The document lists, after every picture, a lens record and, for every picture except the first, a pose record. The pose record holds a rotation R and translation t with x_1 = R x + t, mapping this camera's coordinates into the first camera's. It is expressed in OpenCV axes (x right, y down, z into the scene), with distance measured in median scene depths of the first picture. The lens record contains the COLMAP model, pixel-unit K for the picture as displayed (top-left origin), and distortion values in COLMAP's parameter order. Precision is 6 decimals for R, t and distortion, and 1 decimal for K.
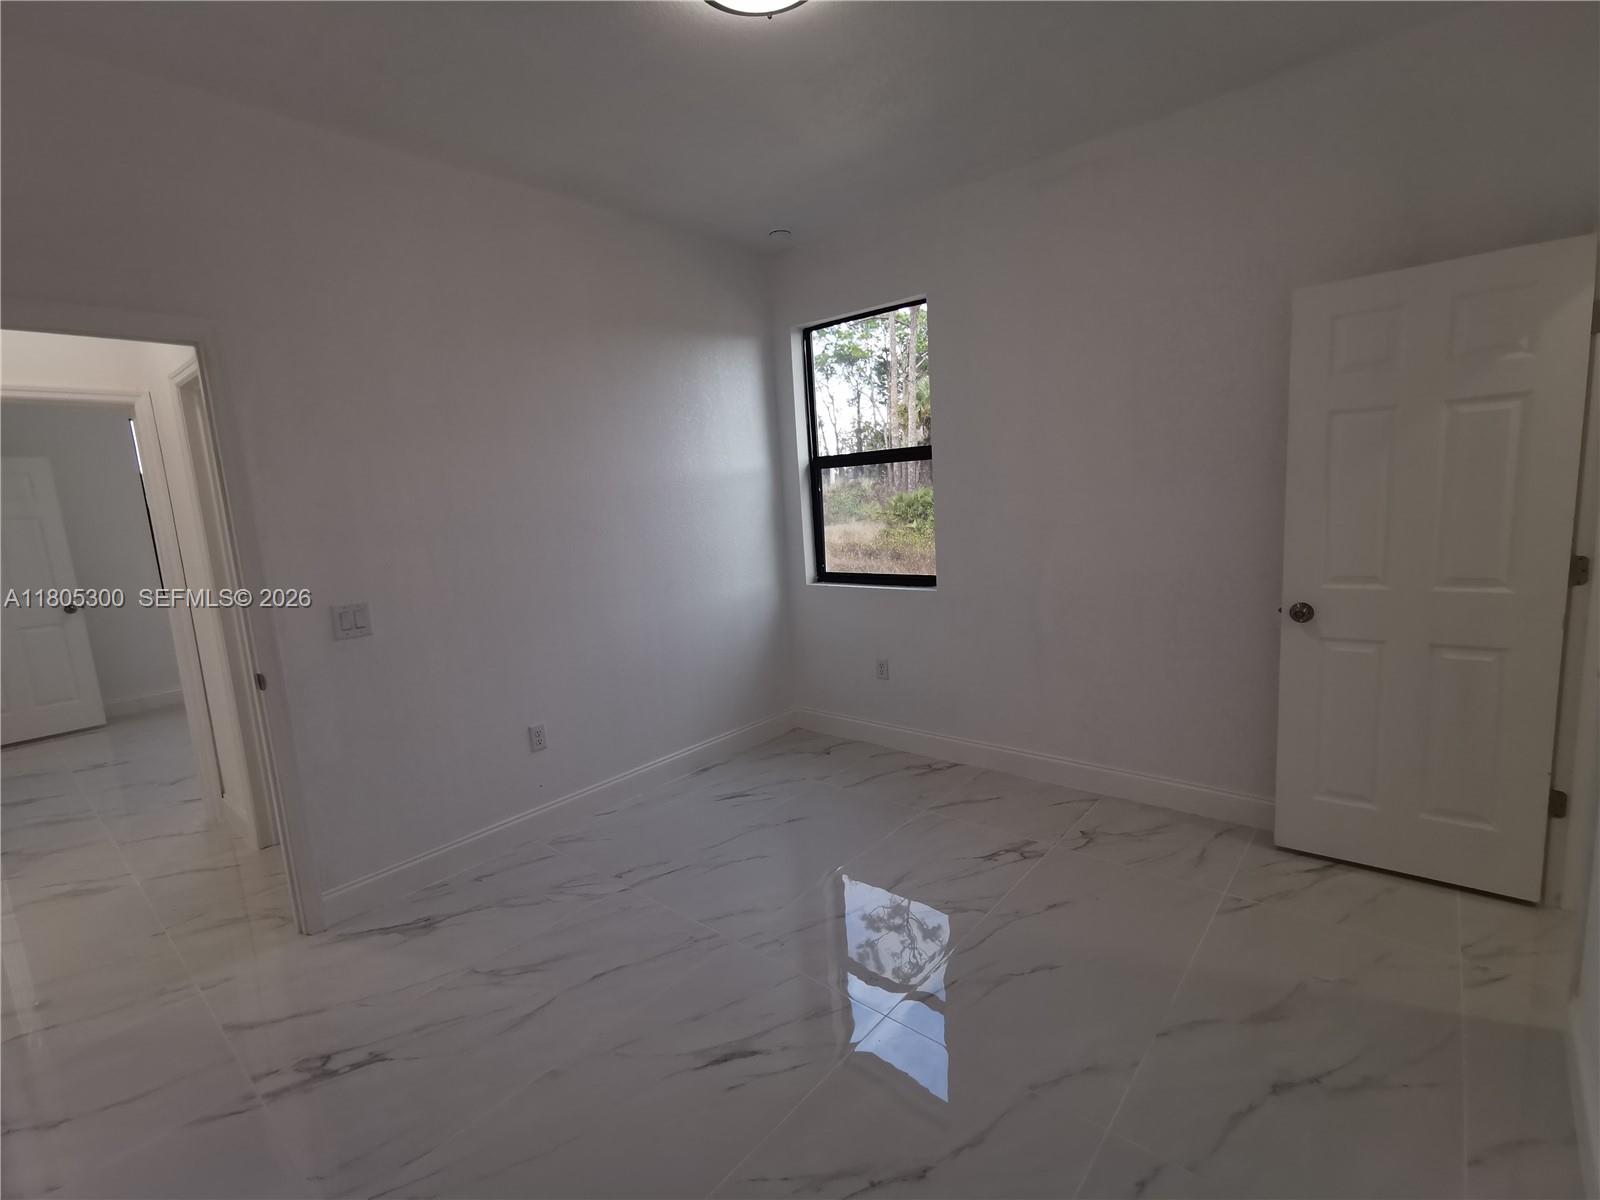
lens RADIAL K [[736.7, 0, 793.4], [0, 736.7, 601.5], [0, 0, 1]] dist [-0.005156, 0.009064]
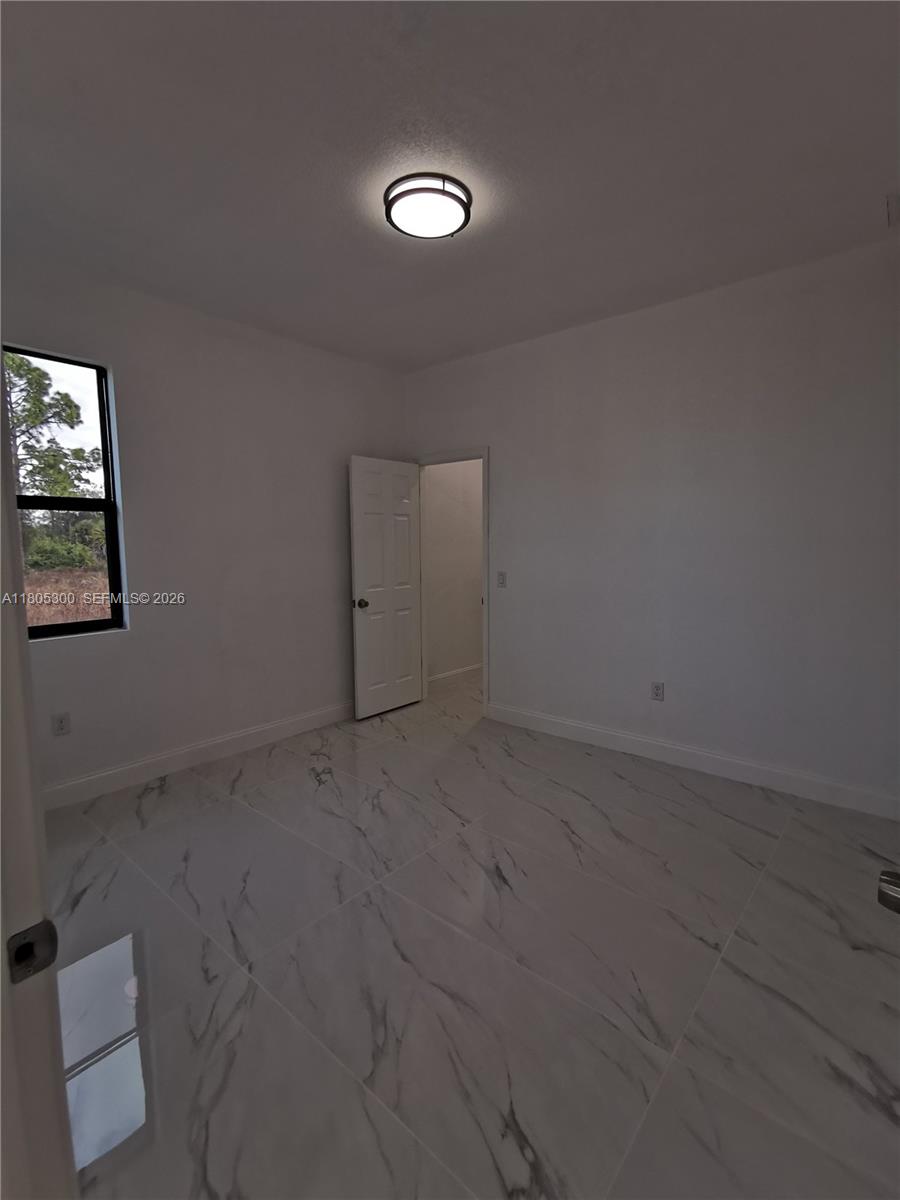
lens RADIAL K [[554.9, 0, 450.0], [0, 554.9, 600.0], [0, 0, 1]] dist [-0.014186, 0.014186]
pose [[-0.000942, -0.046524, 0.998917, -0.914043], [0.159372, 0.986143, 0.046079, -0.029222], [-0.987218, 0.159243, 0.006486, 0.738986]]
